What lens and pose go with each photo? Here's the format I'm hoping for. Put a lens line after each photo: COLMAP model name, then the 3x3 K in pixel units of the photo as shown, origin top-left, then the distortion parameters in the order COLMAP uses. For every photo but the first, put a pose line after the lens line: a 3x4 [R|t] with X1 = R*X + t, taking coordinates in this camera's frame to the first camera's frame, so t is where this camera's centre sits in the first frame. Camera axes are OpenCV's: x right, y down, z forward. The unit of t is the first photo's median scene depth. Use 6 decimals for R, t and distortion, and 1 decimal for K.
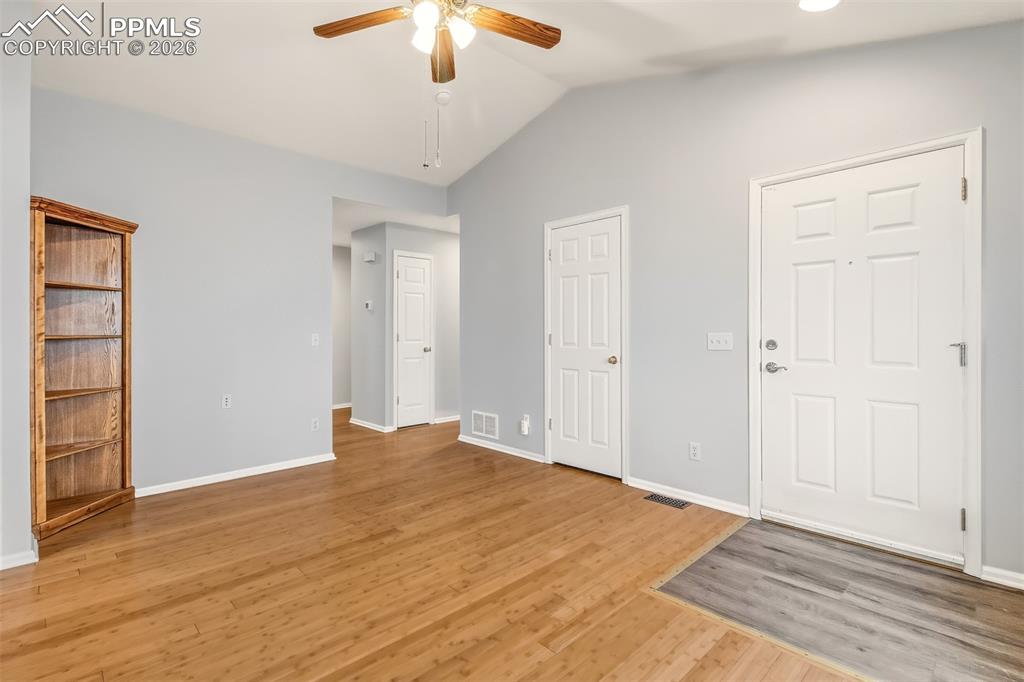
lens RADIAL K [[492.3, 0, 494.2], [0, 492.3, 332.2], [0, 0, 1]] dist [0.010234, -0.000773]
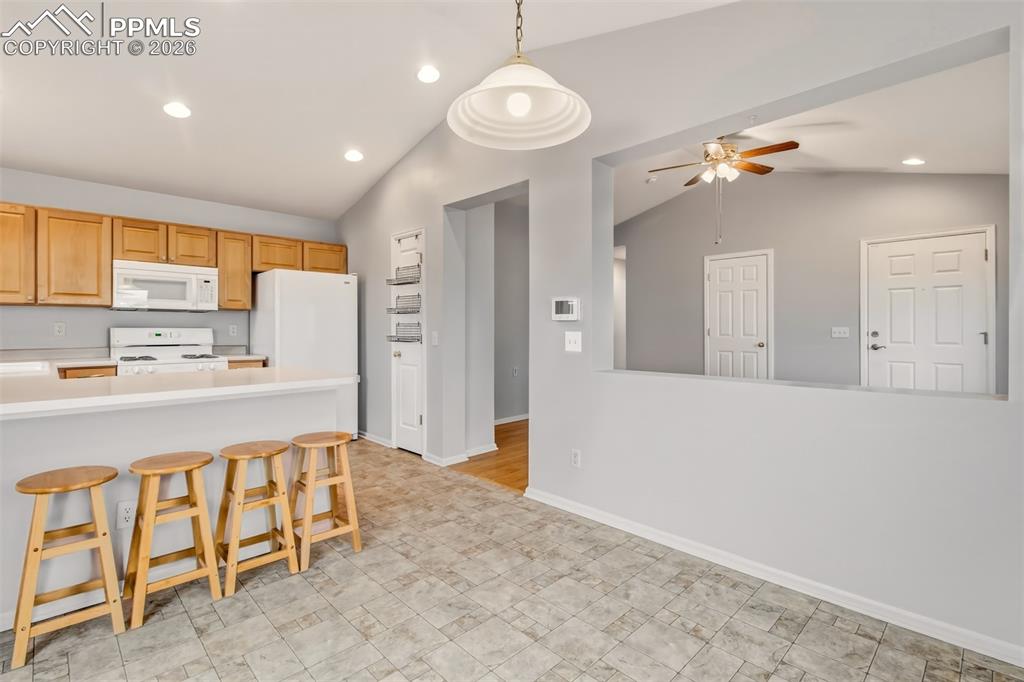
lens RADIAL K [[473.7, 0, 516.4], [0, 473.7, 328.6], [0, 0, 1]] dist [0.011923, -0.000615]
pose [[0.999889, -0.001732, 0.014814, -0.512388], [0.001728, 0.999998, 0.000315, 0.001692], [-0.014815, -0.000289, 0.999890, -0.472943]]
